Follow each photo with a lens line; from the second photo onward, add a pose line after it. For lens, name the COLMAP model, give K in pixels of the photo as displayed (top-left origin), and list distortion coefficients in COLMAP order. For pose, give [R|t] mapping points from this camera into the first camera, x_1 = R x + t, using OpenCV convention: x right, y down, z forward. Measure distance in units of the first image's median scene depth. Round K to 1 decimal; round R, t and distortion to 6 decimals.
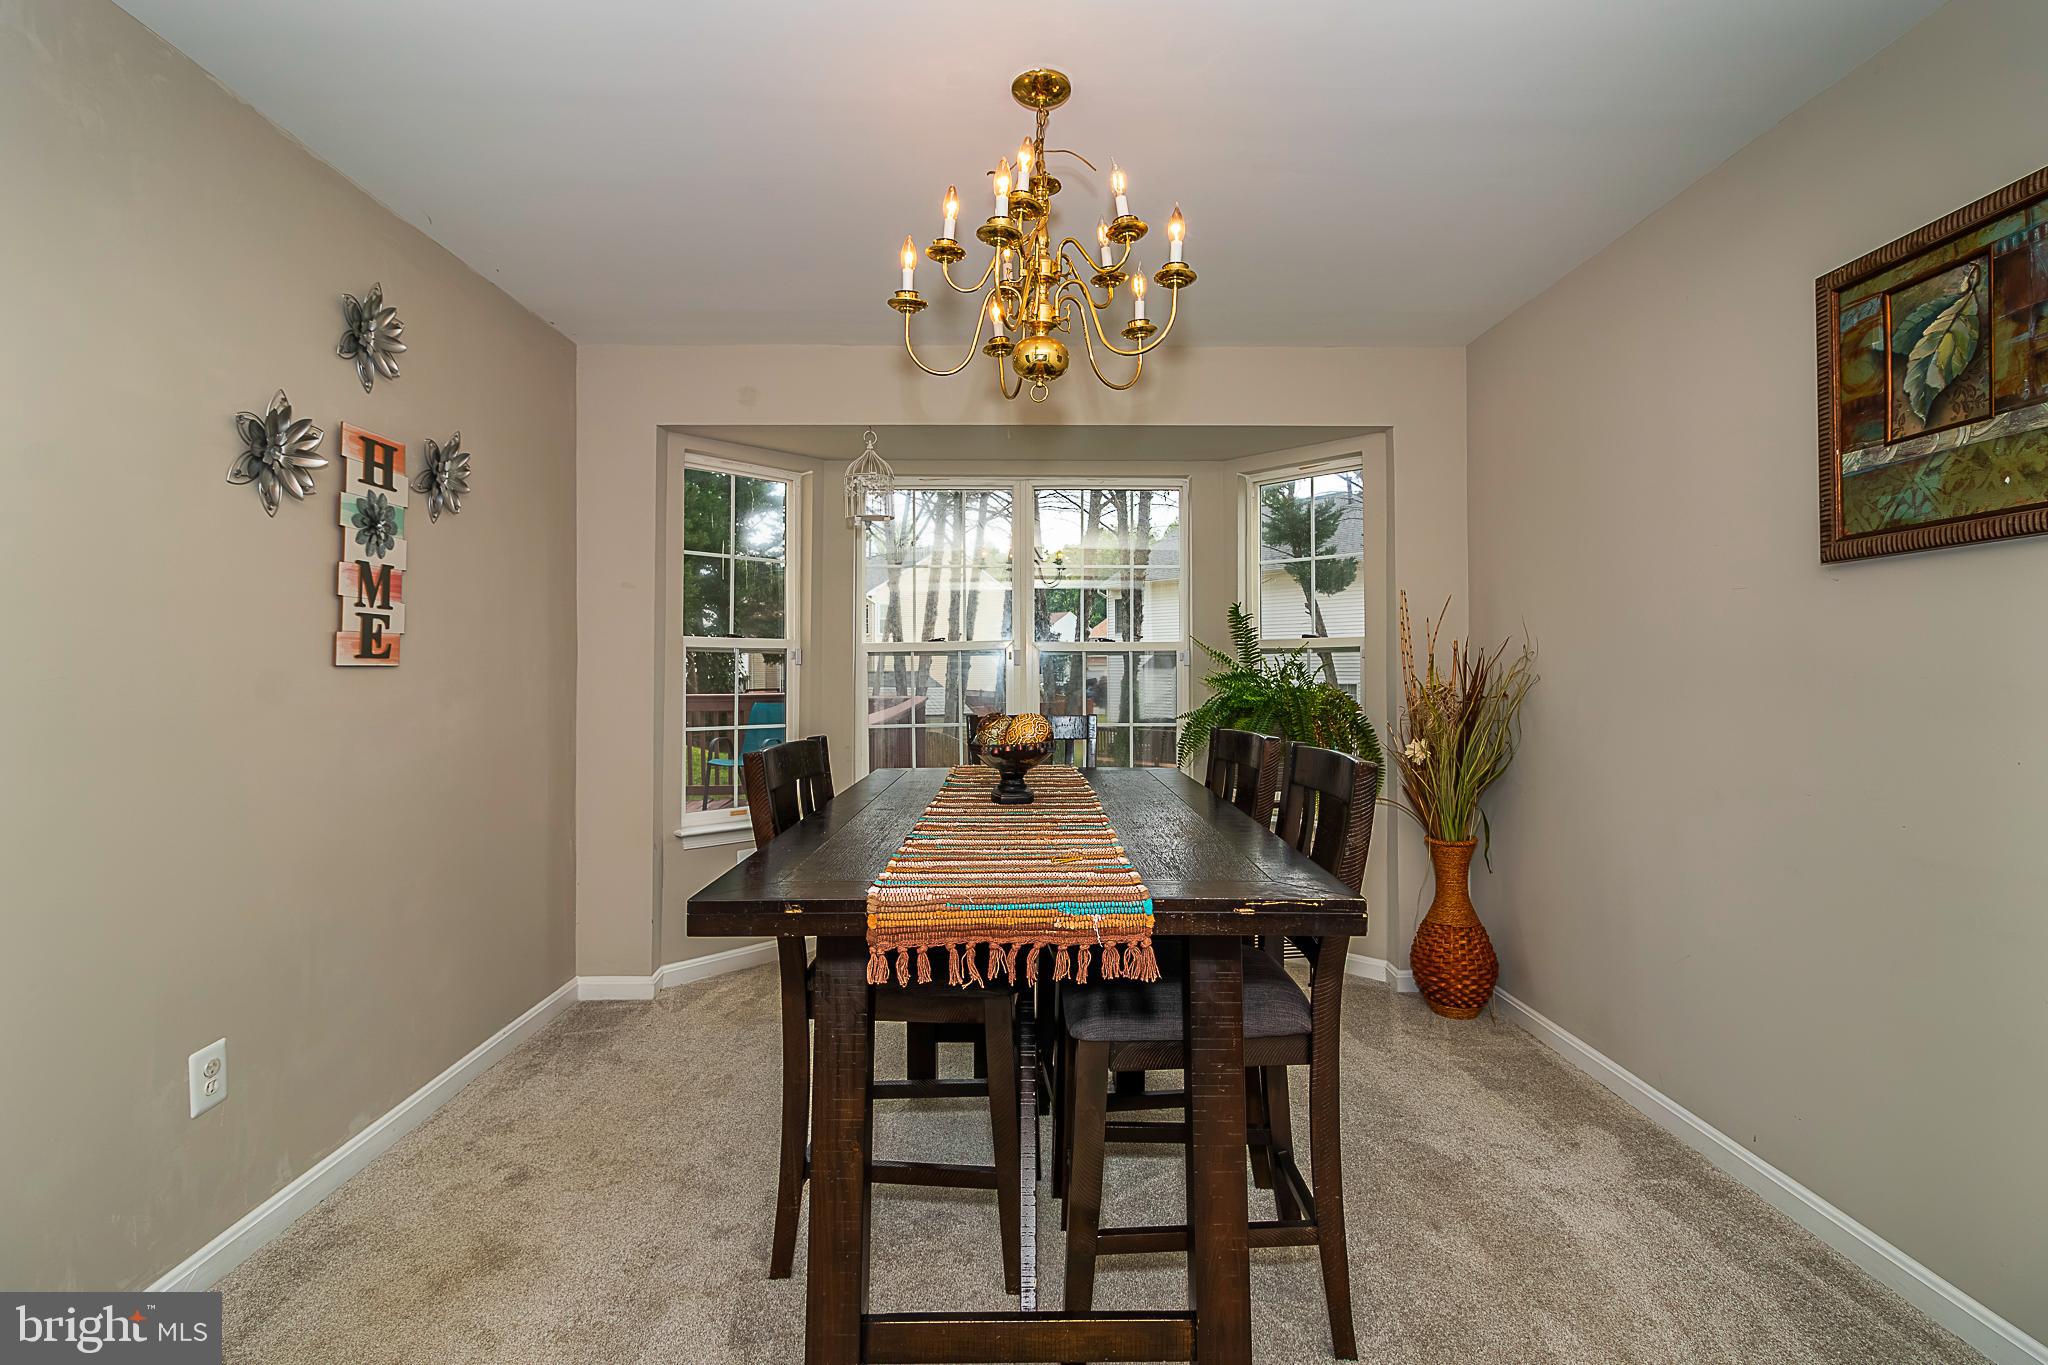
lens RADIAL K [[948.7, 0, 1022.1], [0, 948.7, 676.5], [0, 0, 1]] dist [0.002695, 0.001335]
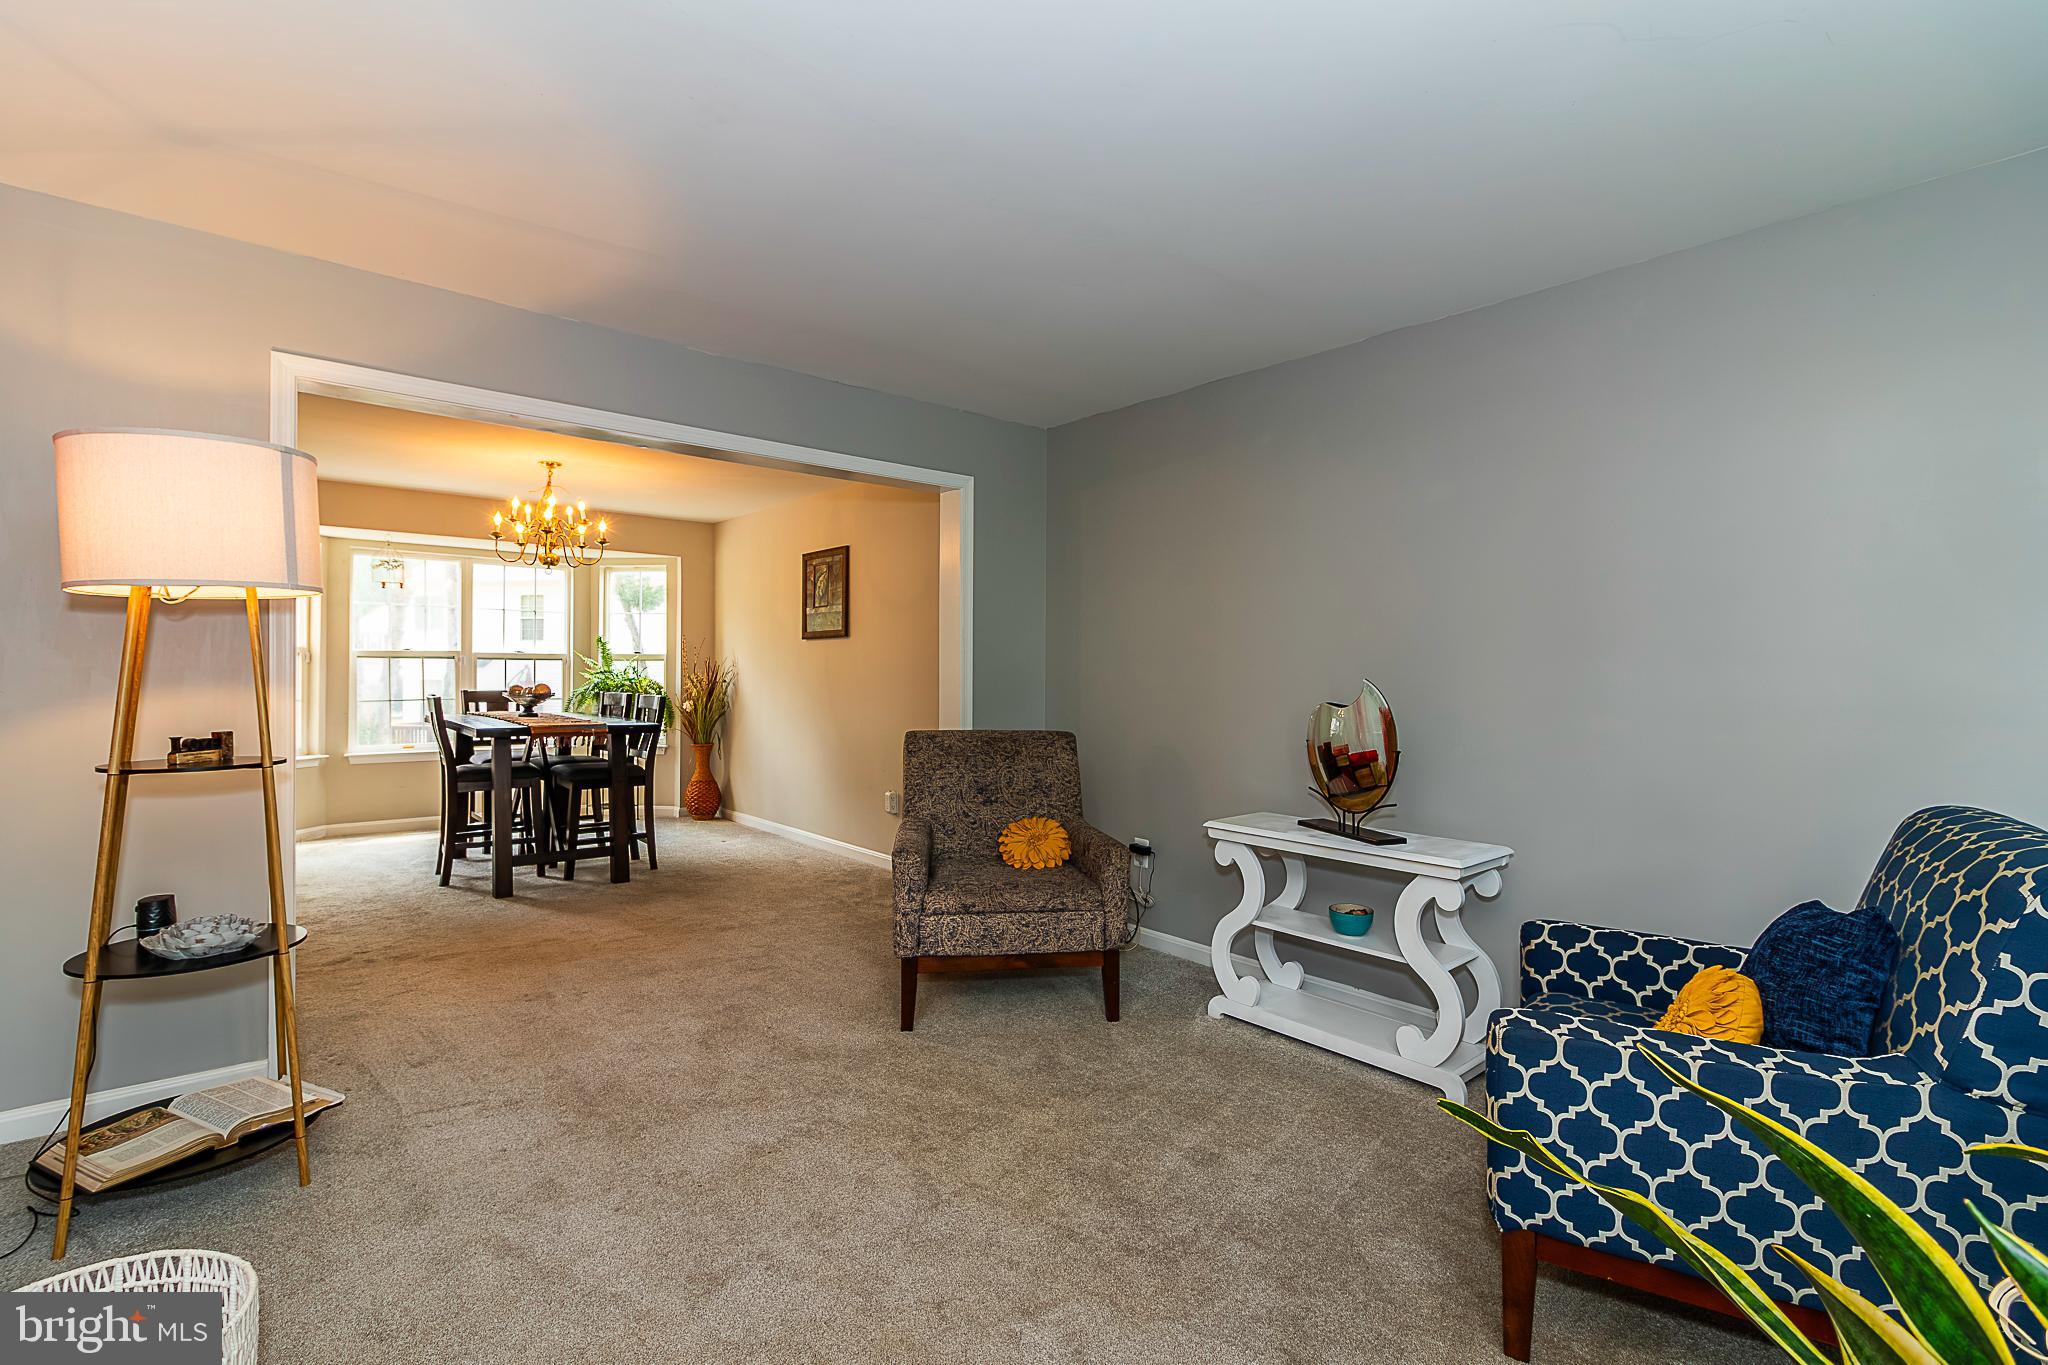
lens RADIAL K [[948.7, 0, 1022.1], [0, 948.7, 676.5], [0, 0, 1]] dist [0.002695, 0.001335]
pose [[0.761064, 0.008270, 0.648624, -0.476347], [-0.007733, 0.999963, -0.003675, 0.011232], [-0.648631, -0.002219, 0.761100, -1.323765]]
